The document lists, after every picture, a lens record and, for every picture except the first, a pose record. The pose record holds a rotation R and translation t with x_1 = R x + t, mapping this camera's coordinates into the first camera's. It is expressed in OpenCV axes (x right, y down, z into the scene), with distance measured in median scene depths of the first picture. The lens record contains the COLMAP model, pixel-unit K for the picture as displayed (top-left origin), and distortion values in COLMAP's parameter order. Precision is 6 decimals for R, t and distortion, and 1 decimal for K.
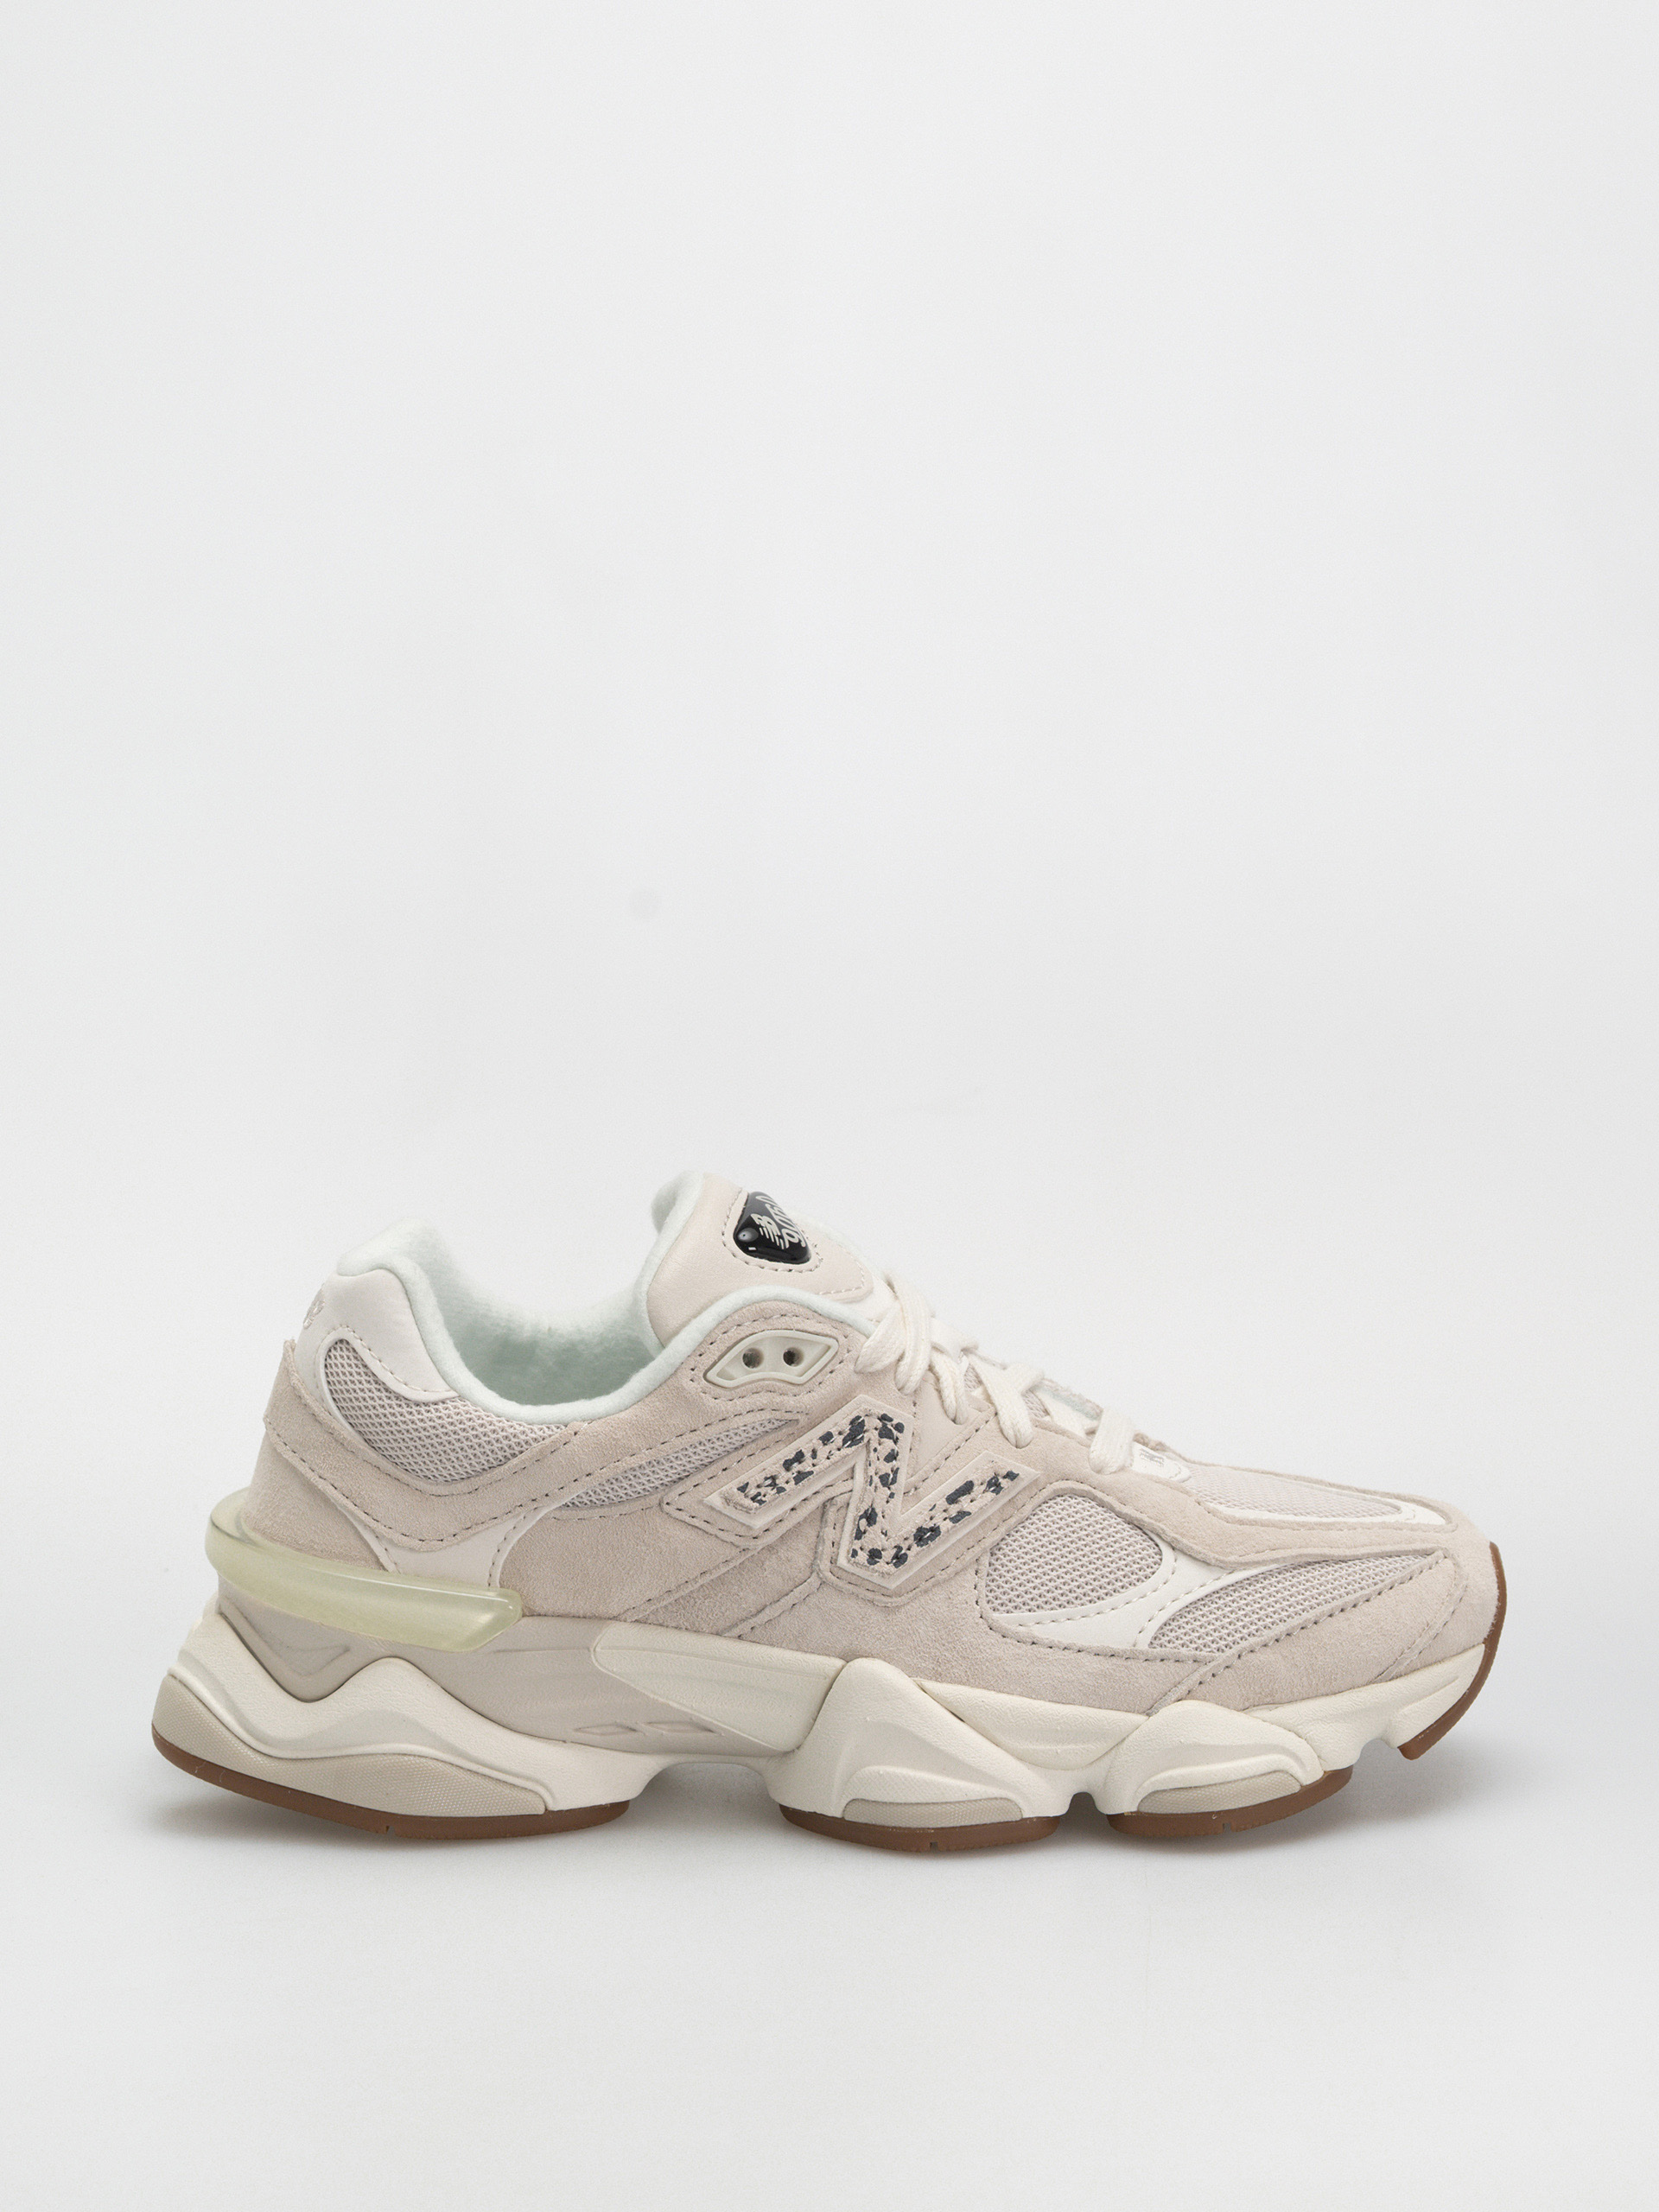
lens RADIAL K [[6602.0, 0, 920.1], [0, 6602.0, 1092.8], [0, 0, 1]] dist [0.616798, 0.000000]
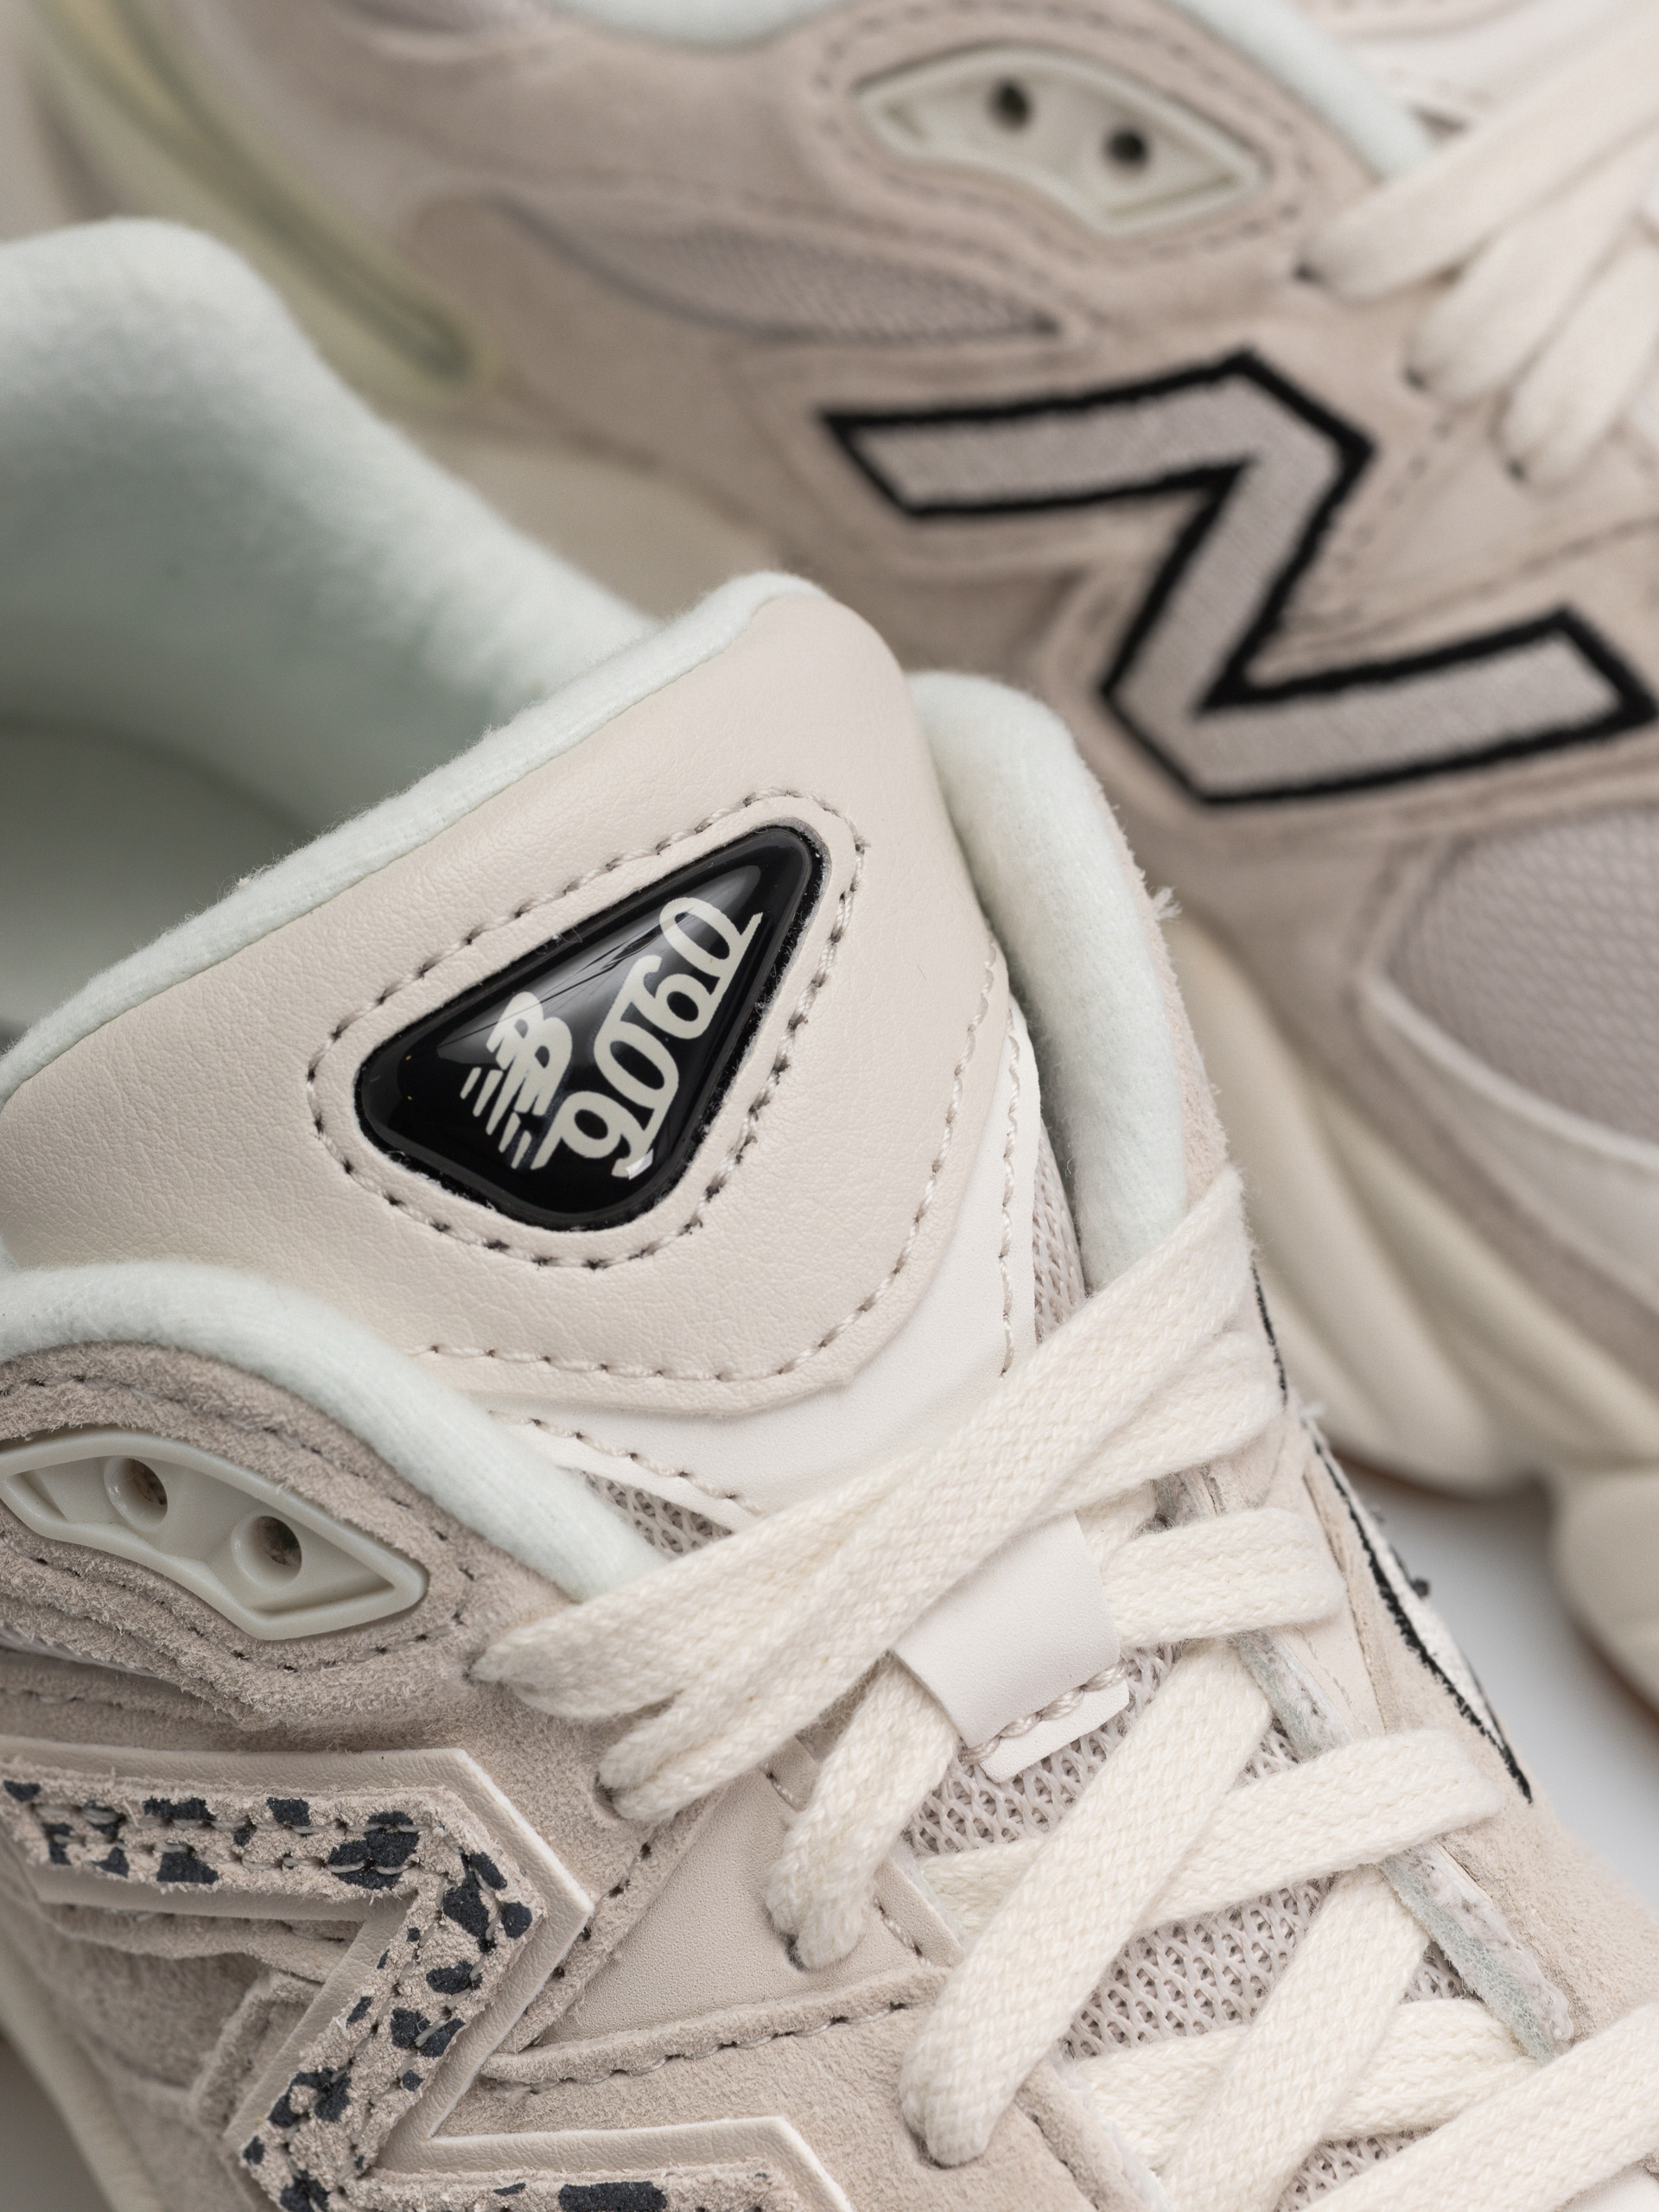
lens RADIAL K [[6602.0, 0, 830.6], [0, 6602.0, 1105.4], [0, 0, 1]] dist [0.616798, 0.000000]
pose [[0.634379, 0.592603, -0.496372, 0.131407], [-0.158607, 0.728239, 0.666717, -0.175172], [0.756576, -0.344223, 0.555971, 0.861289]]
